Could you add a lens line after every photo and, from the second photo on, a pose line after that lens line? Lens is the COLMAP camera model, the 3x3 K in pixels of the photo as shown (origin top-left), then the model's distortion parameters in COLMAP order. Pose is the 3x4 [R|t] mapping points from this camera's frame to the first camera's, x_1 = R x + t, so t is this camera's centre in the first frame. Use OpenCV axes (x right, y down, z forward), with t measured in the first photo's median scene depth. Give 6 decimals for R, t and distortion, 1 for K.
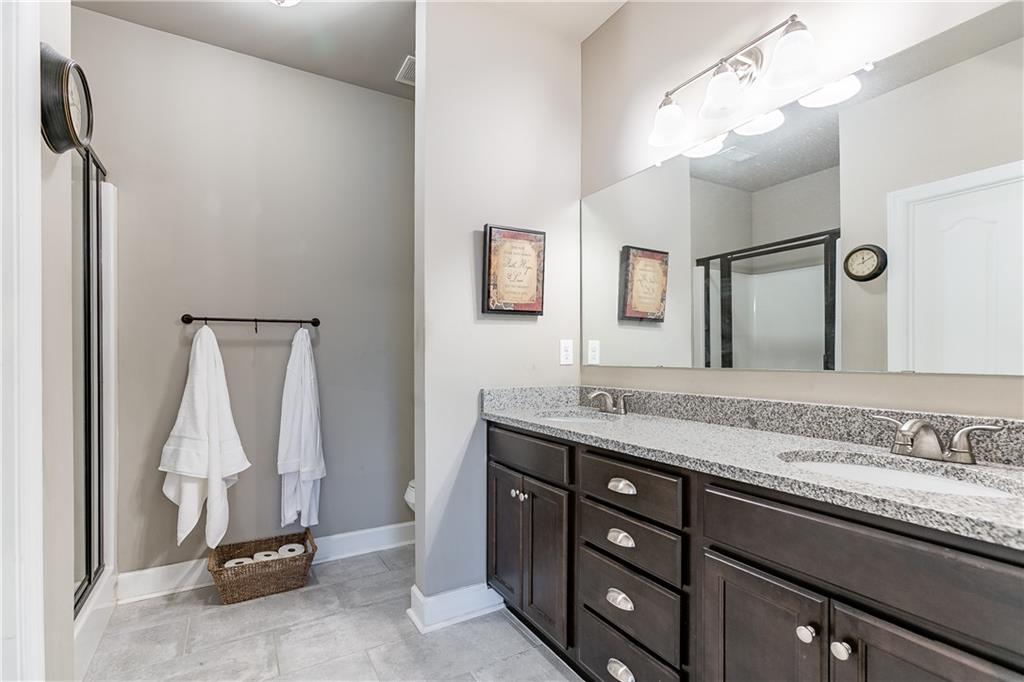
lens RADIAL K [[467.6, 0, 512.0], [0, 467.6, 341.0], [0, 0, 1]] dist [0.001831, 0.000255]
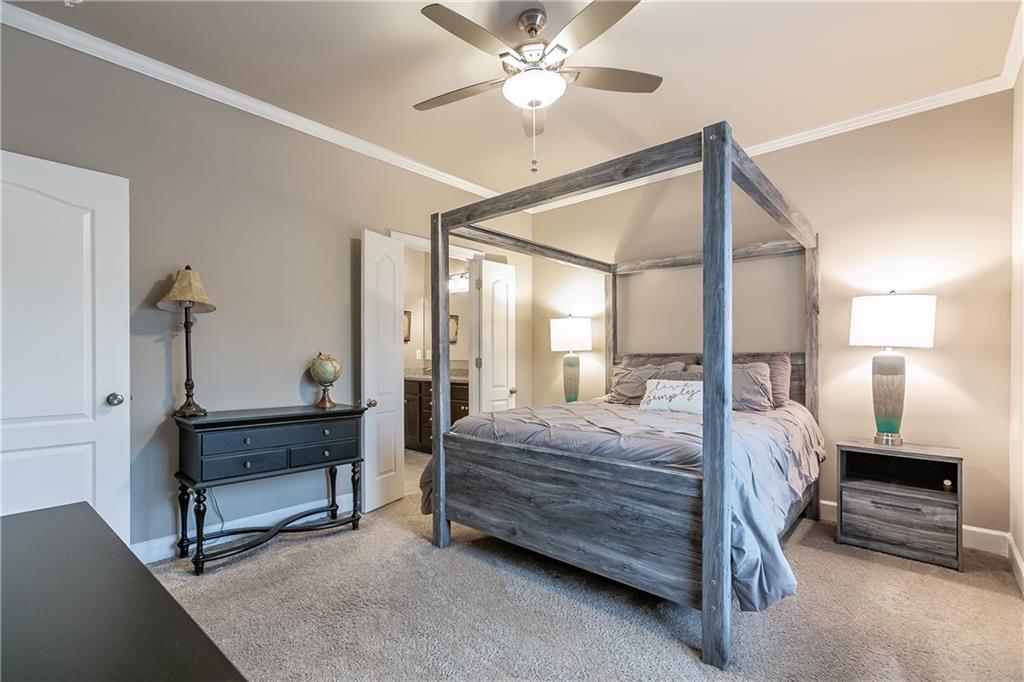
lens RADIAL K [[467.6, 0, 512.0], [0, 467.6, 341.0], [0, 0, 1]] dist [0.001831, 0.000255]
pose [[0.951652, 0.001151, 0.307177, -0.201758], [-0.000331, 0.999996, -0.002722, -0.049100], [-0.307179, 0.002489, 0.951648, -1.744829]]
